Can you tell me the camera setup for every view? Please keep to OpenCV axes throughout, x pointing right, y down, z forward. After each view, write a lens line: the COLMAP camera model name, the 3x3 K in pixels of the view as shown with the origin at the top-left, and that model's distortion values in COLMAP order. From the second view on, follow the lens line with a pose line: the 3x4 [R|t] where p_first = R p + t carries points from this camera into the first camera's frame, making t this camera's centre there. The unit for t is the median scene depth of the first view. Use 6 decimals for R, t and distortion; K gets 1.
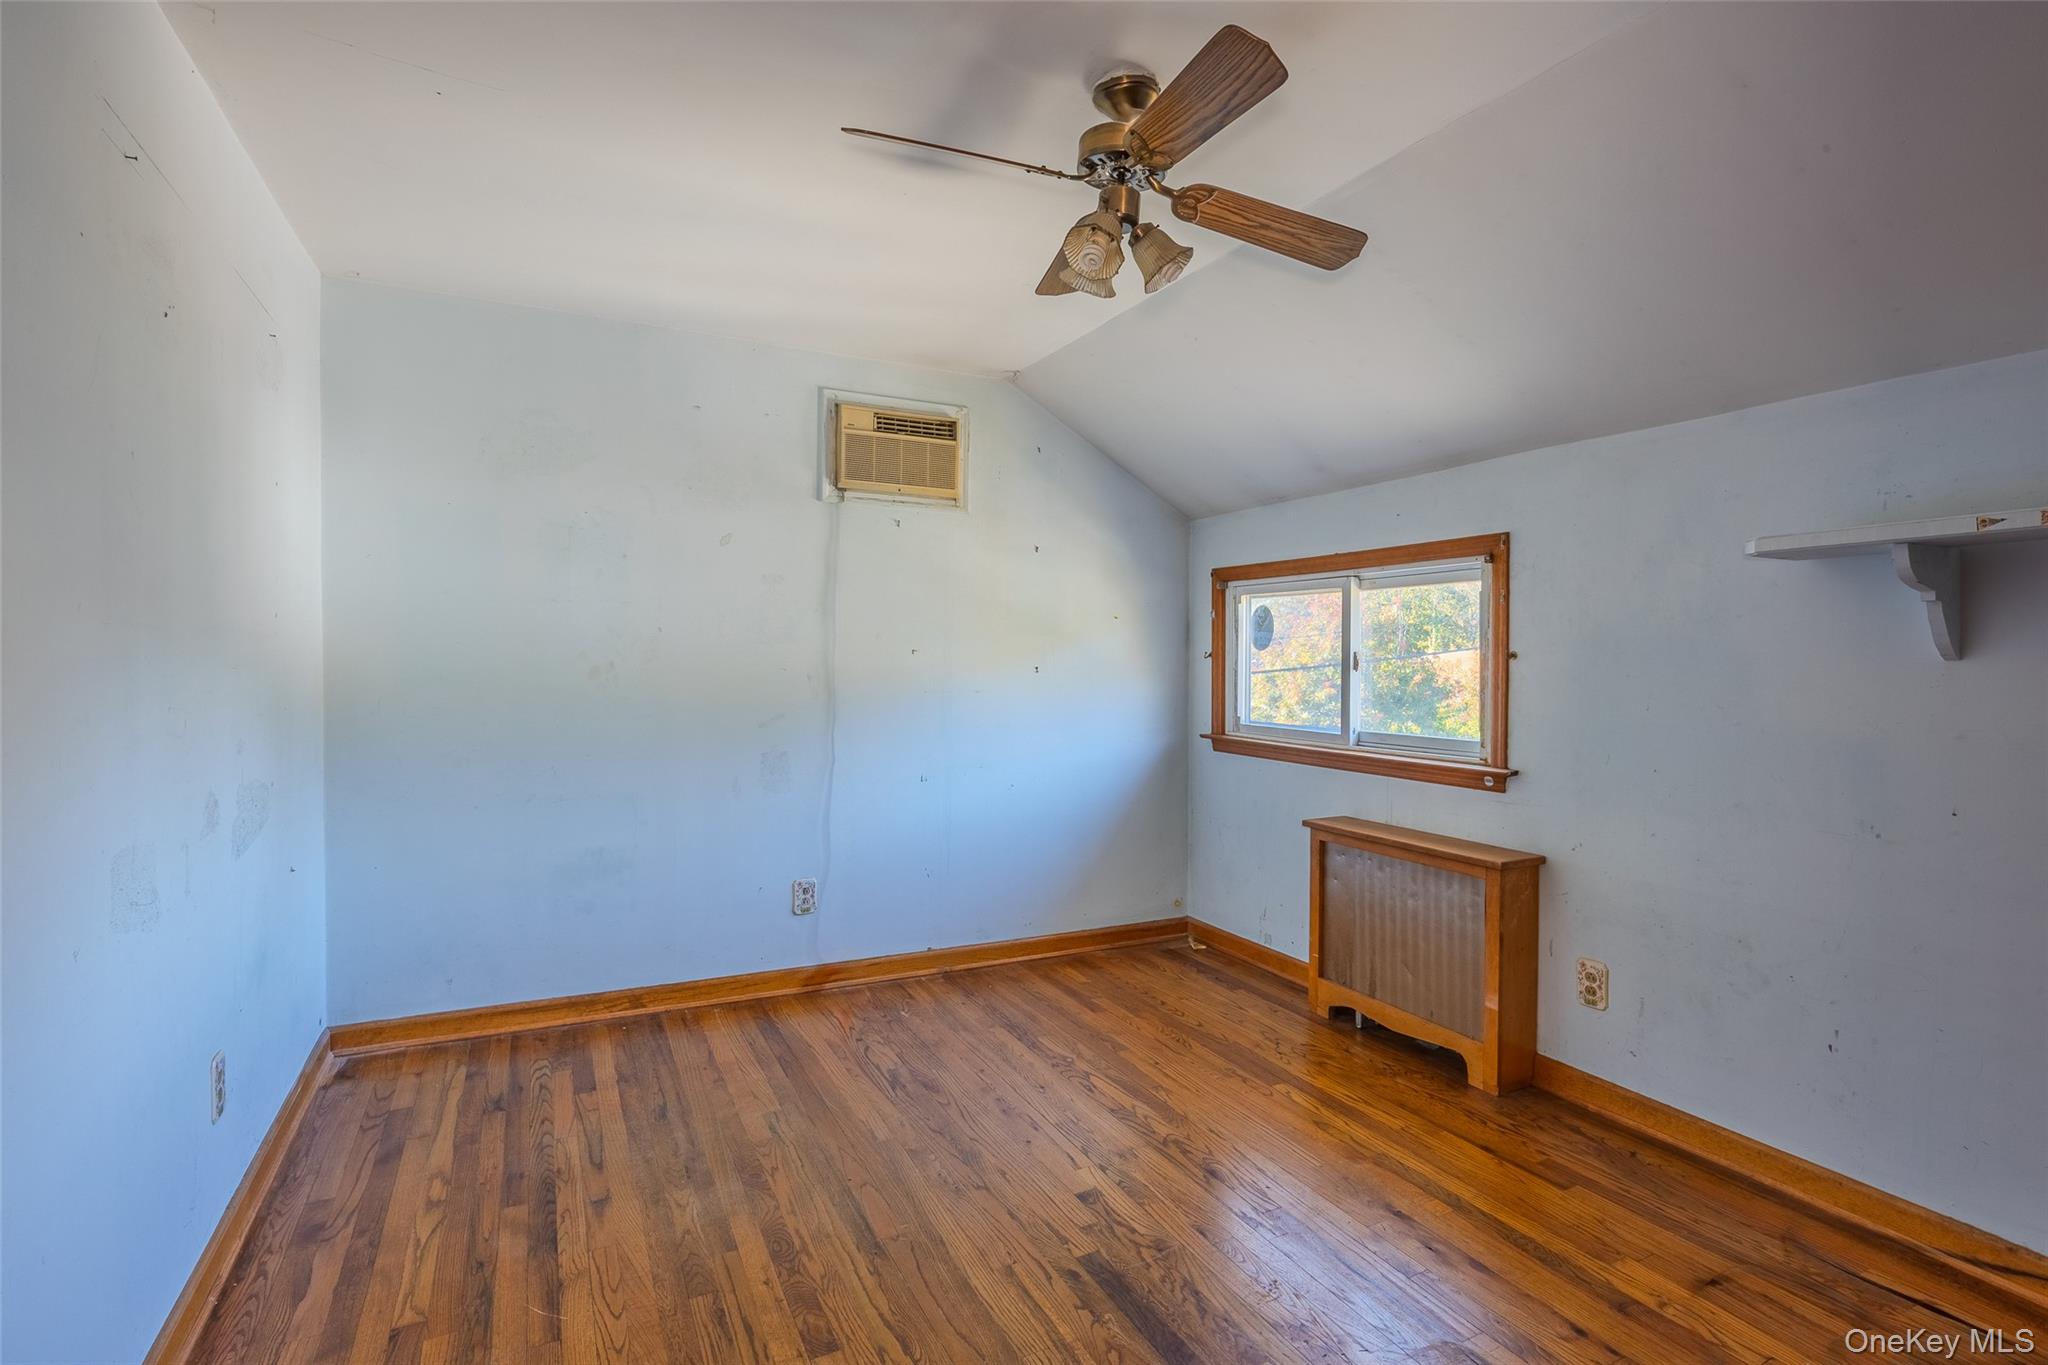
lens RADIAL K [[955.8, 0, 1026.6], [0, 955.8, 678.0], [0, 0, 1]] dist [0.009250, 0.000679]
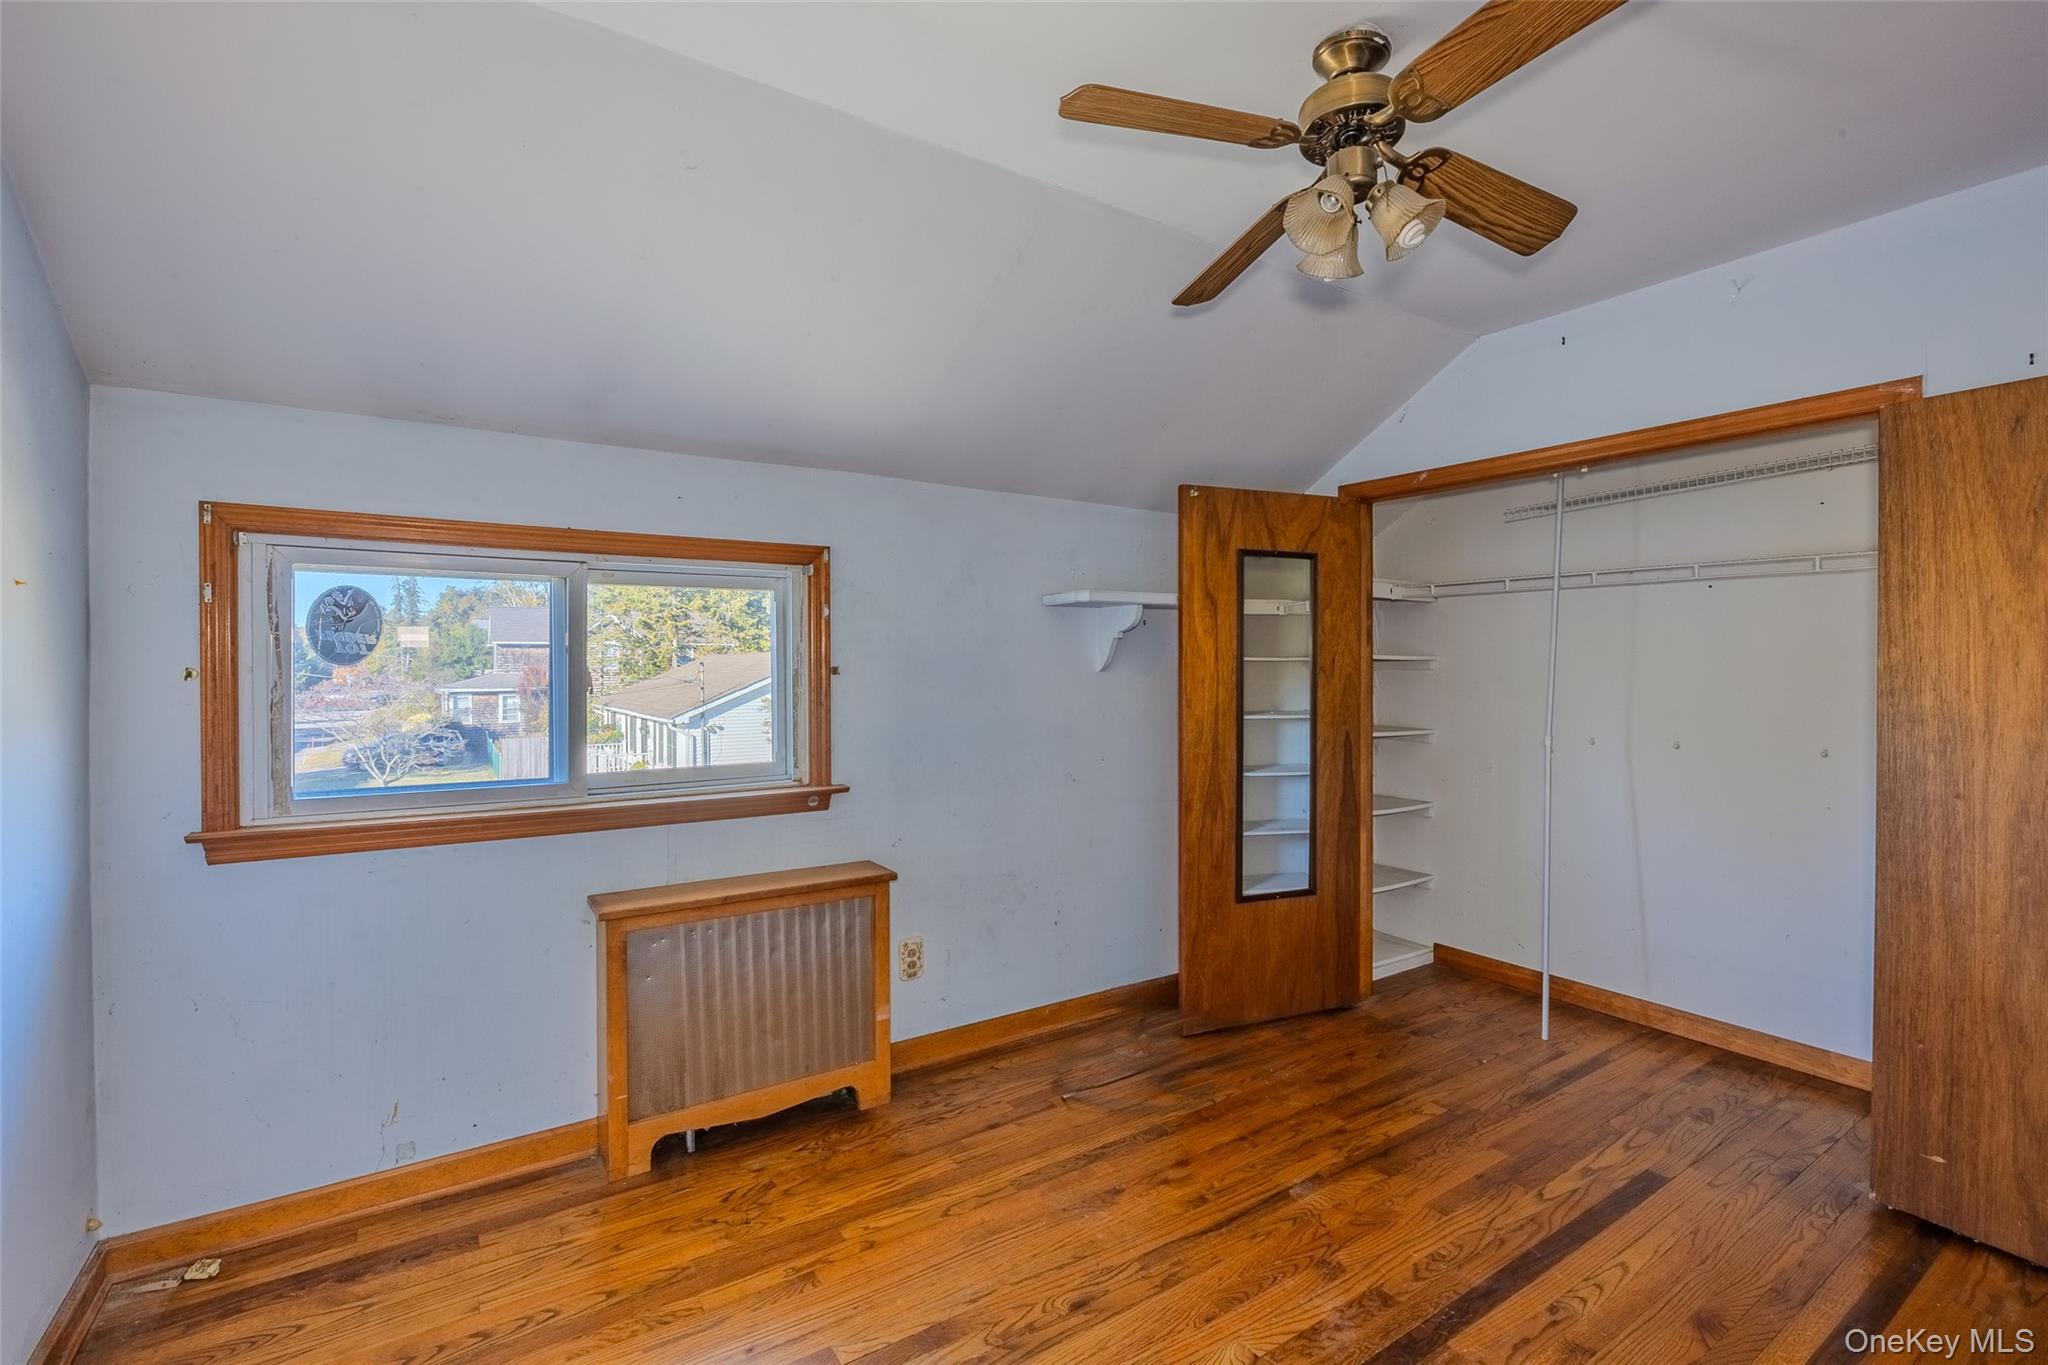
lens RADIAL K [[904.7, 0, 1028.0], [0, 904.7, 673.0], [0, 0, 1]] dist [-0.009266, 0.000591]
pose [[-0.103787, -0.013100, 0.994513, -0.440695], [0.021700, 0.999645, 0.015433, -0.030684], [-0.994363, 0.023183, -0.103466, 0.869283]]
